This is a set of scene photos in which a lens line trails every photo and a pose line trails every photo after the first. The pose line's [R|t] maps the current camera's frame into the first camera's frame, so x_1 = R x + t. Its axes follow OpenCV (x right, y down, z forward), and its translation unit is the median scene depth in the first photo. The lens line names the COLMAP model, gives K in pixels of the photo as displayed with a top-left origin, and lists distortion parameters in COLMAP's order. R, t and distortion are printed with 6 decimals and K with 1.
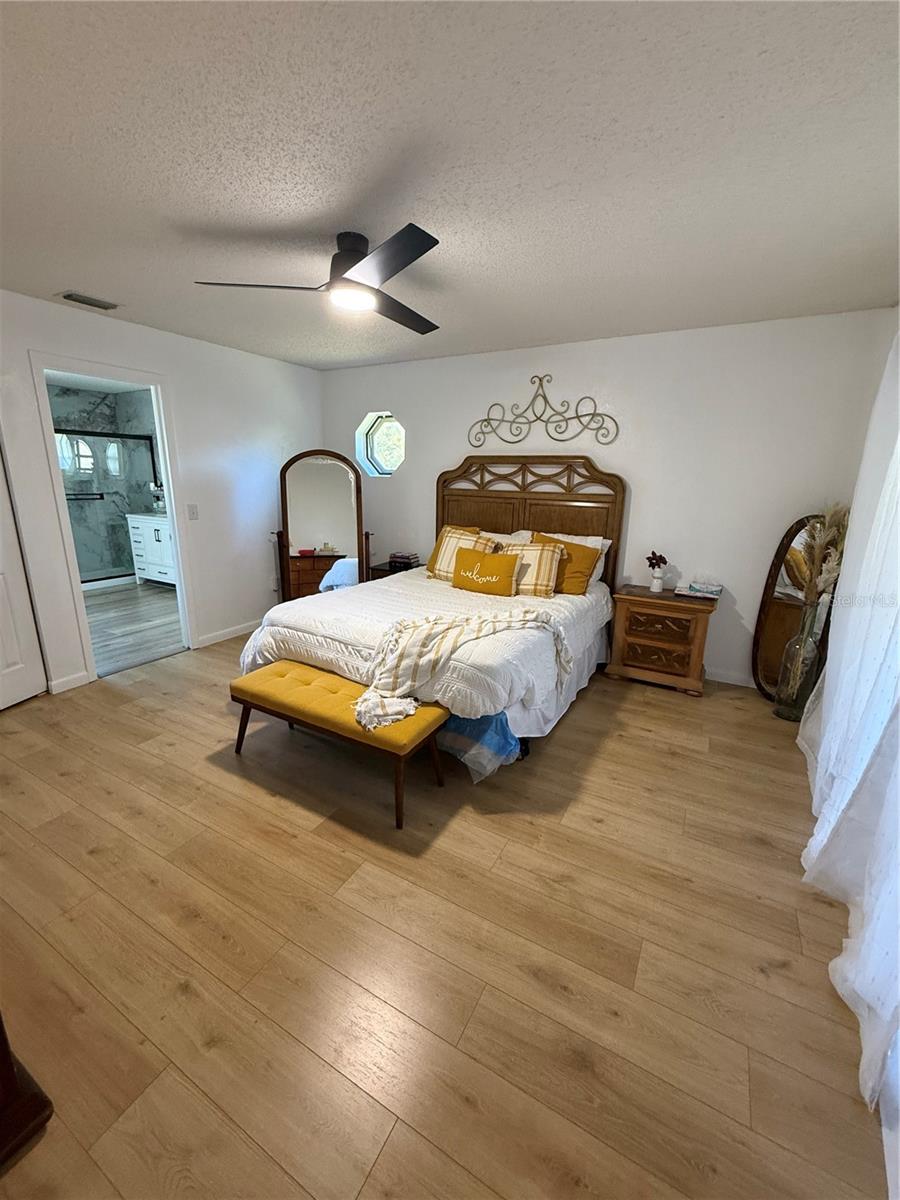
lens RADIAL K [[480.2, 0, 452.7], [0, 480.2, 601.6], [0, 0, 1]] dist [0.000617, -0.000126]
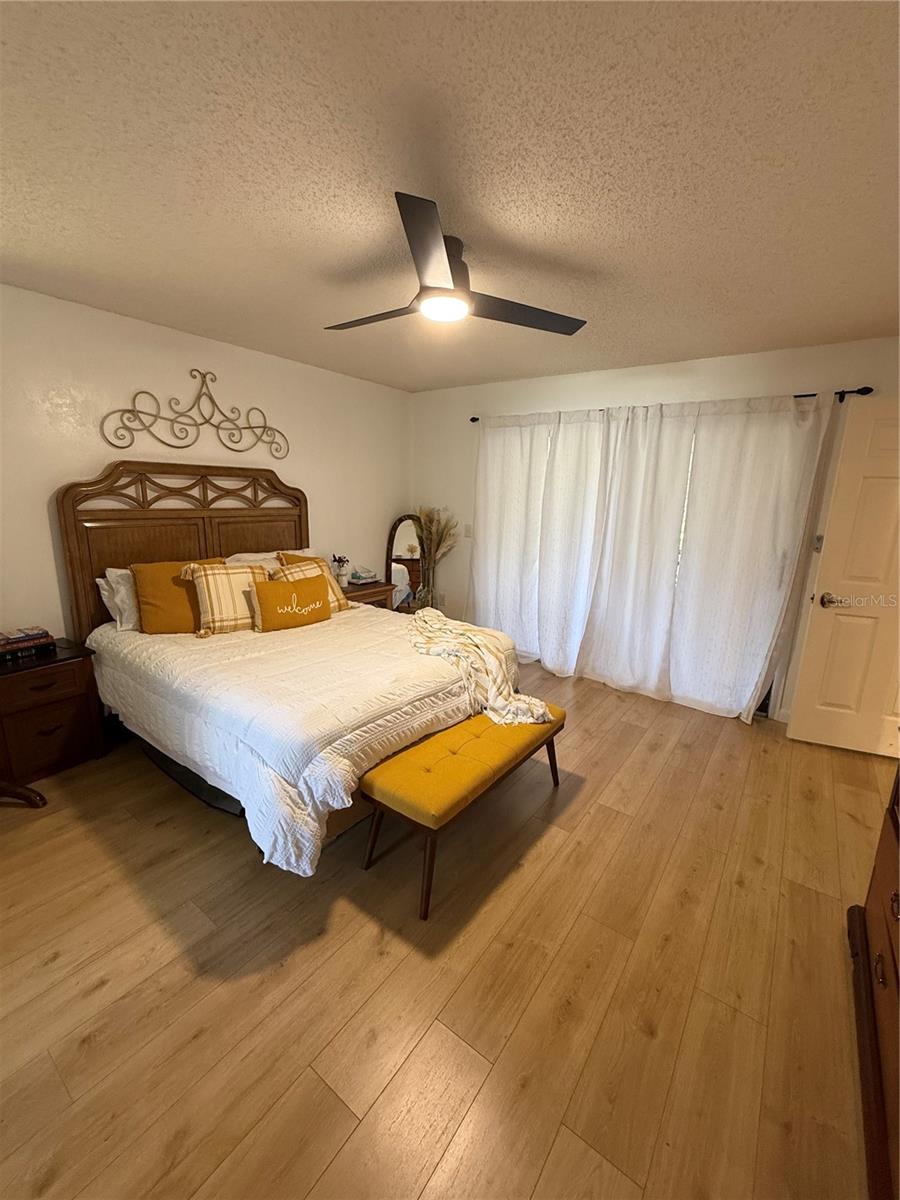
lens RADIAL K [[480.2, 0, 450.7], [0, 480.2, 601.6], [0, 0, 1]] dist [0.000617, -0.000126]
pose [[0.138013, -0.234329, 0.962311, -0.674295], [0.232199, 0.952185, 0.198562, -0.156906], [-0.962827, 0.196044, 0.185825, 0.518750]]
